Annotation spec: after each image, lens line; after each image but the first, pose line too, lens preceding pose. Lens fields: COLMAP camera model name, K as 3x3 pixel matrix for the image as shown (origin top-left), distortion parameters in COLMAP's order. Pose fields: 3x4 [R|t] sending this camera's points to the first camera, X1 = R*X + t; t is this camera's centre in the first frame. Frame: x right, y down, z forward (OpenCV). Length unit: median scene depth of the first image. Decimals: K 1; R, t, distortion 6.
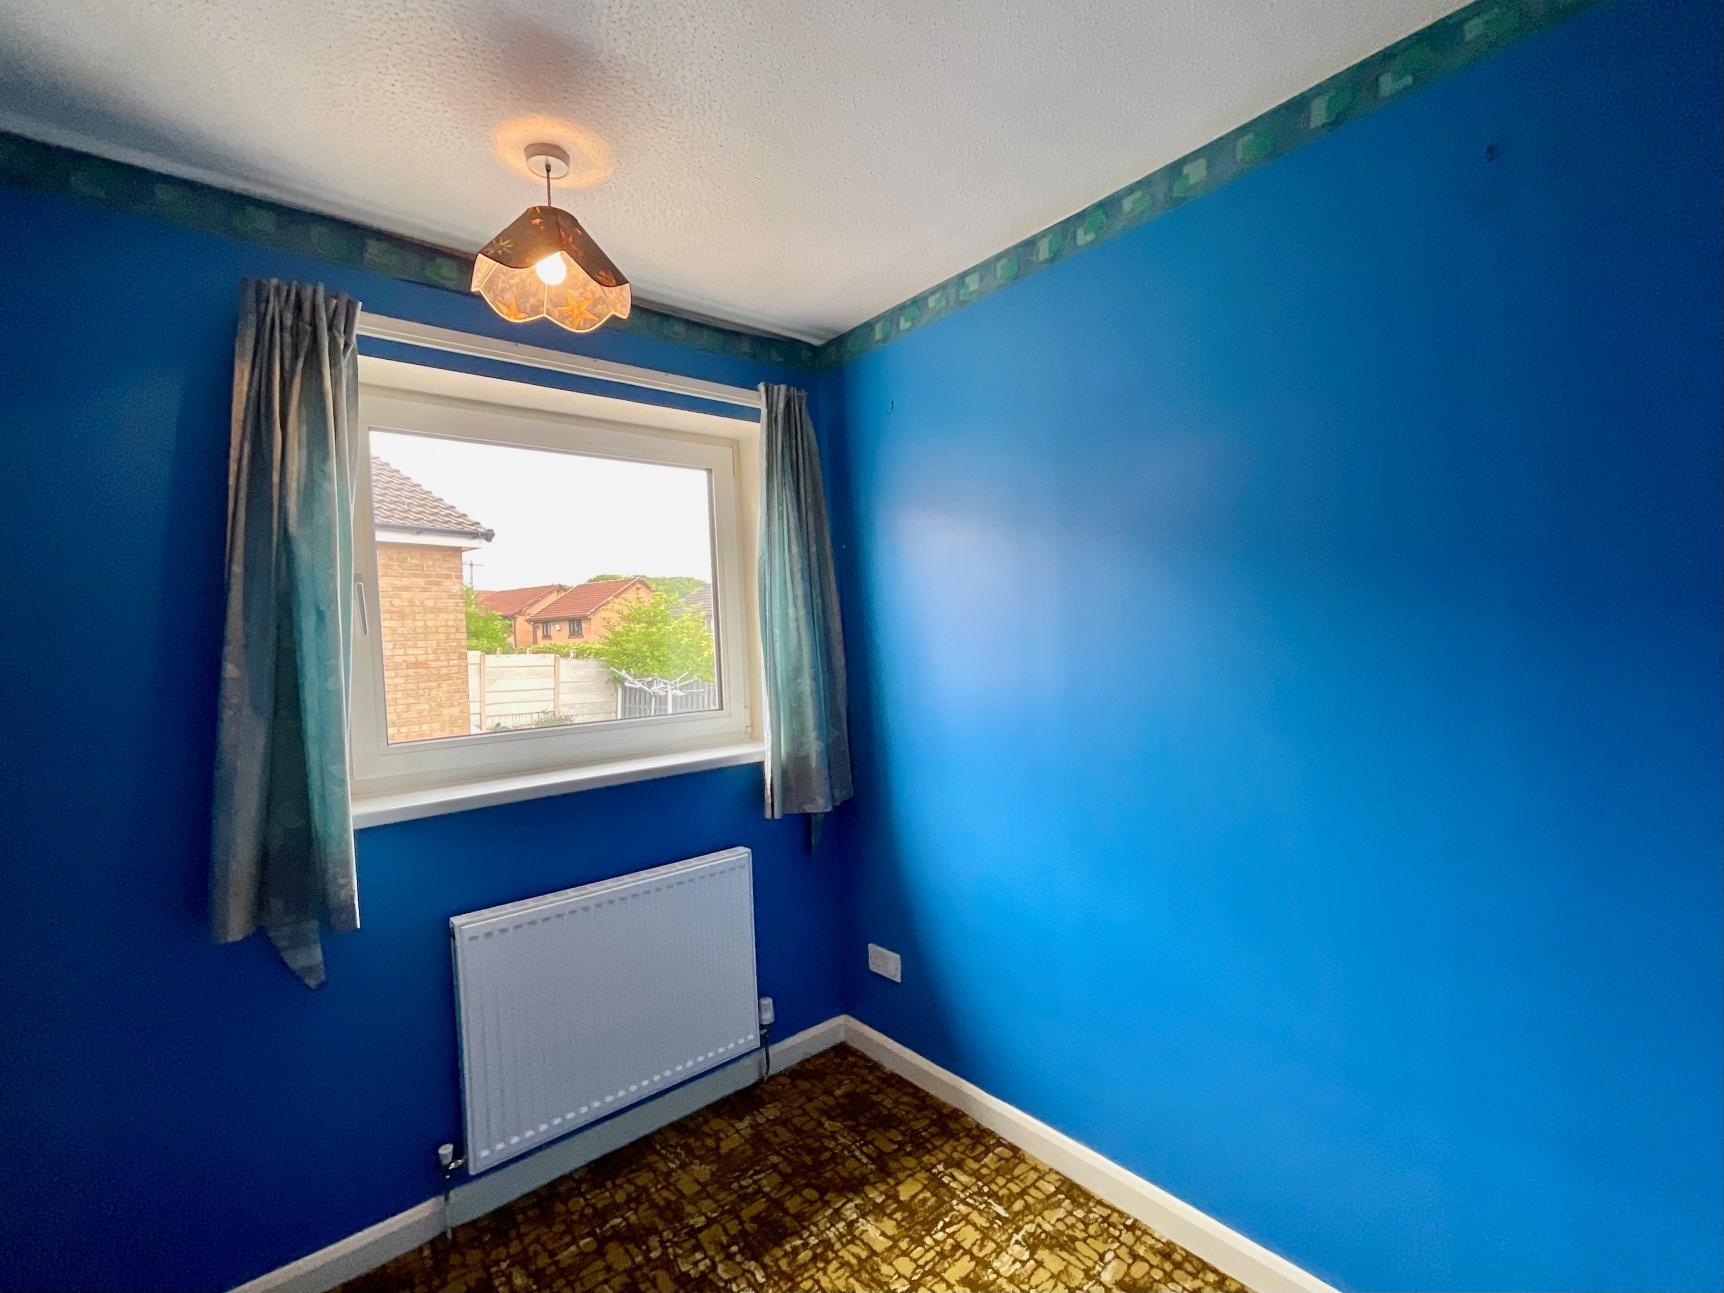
lens RADIAL K [[720.1, 0, 884.7], [0, 720.1, 645.3], [0, 0, 1]] dist [-0.001862, 0.000854]
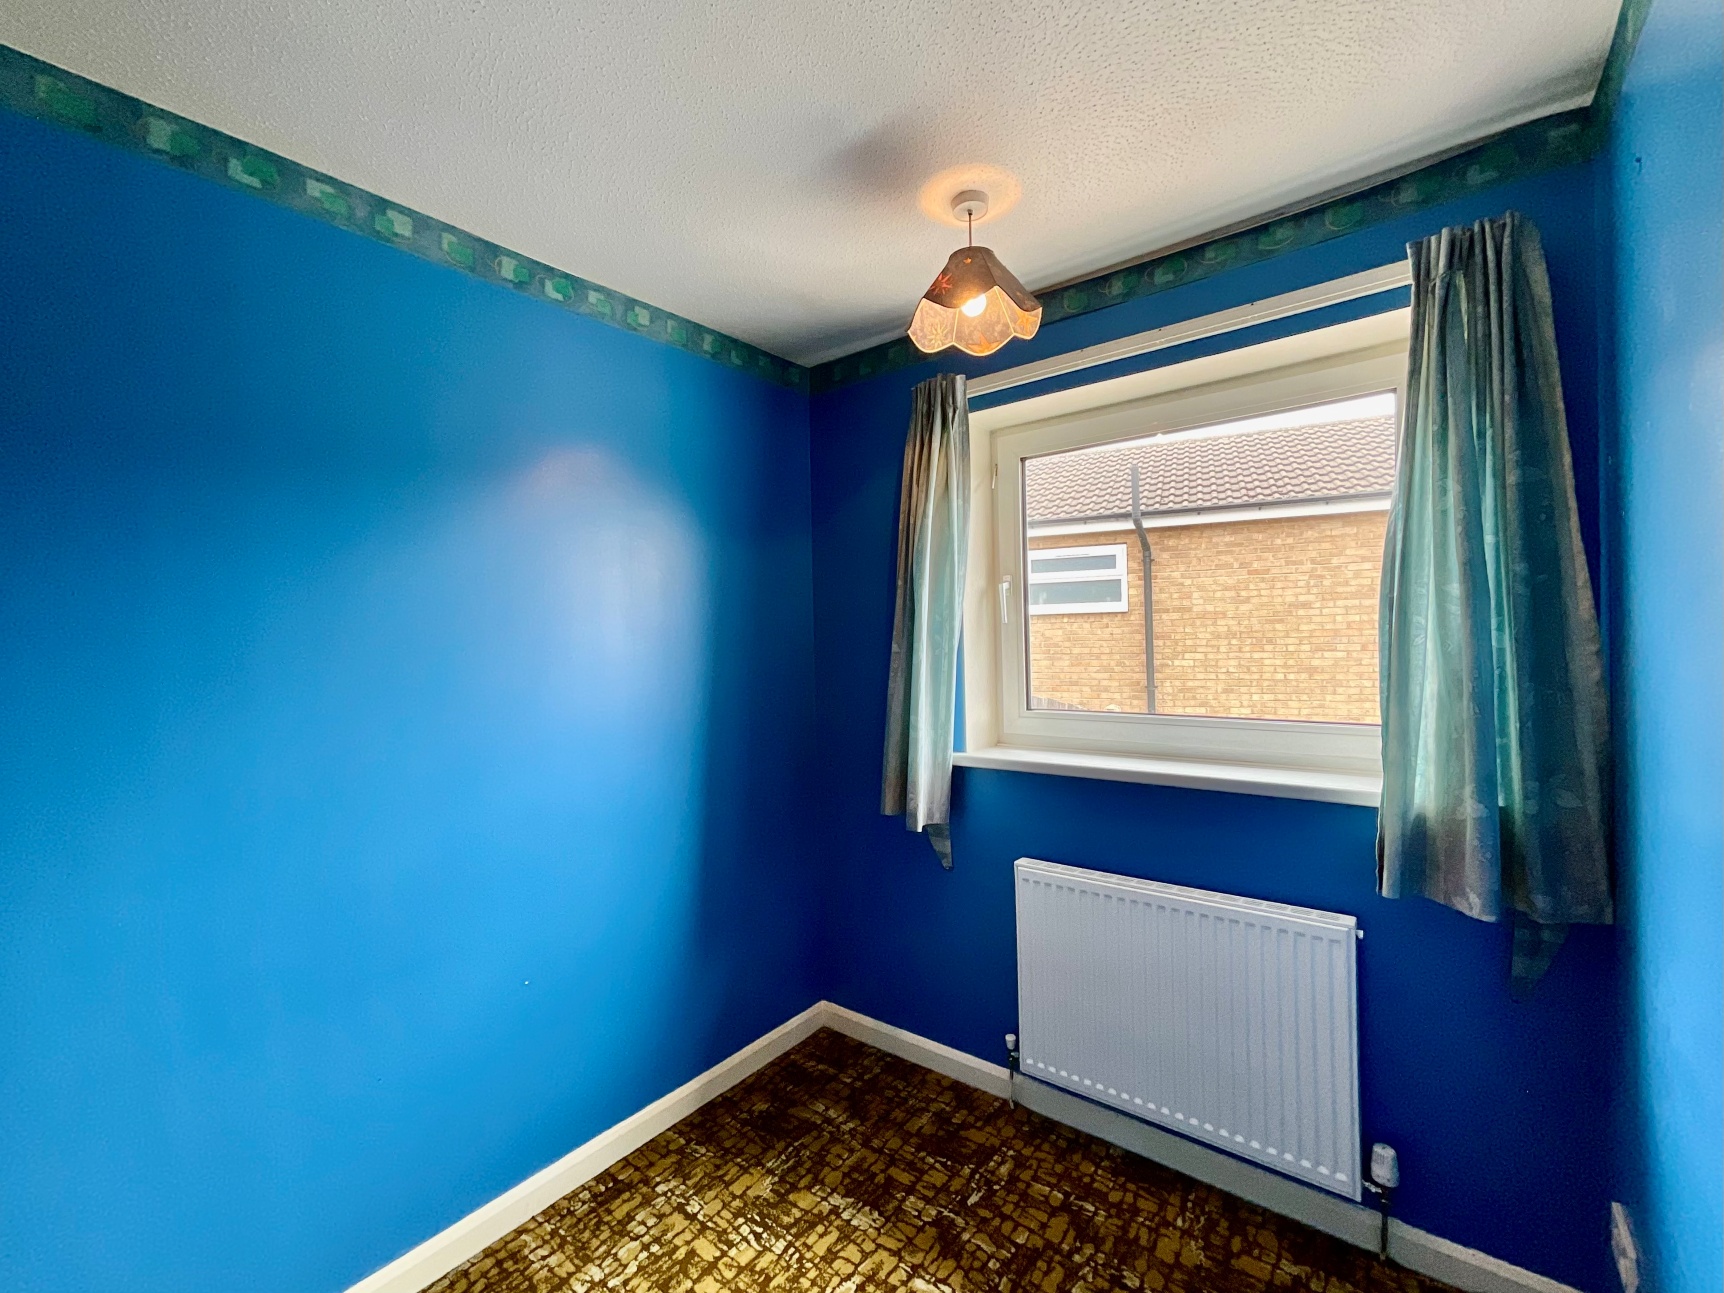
lens RADIAL K [[720.1, 0, 884.7], [0, 720.1, 645.3], [0, 0, 1]] dist [-0.001862, 0.000854]
pose [[0.198498, 0.036795, -0.979410, 0.516772], [0.002873, 0.999269, 0.038123, -0.027570], [0.980097, -0.010382, 0.198247, 0.510693]]
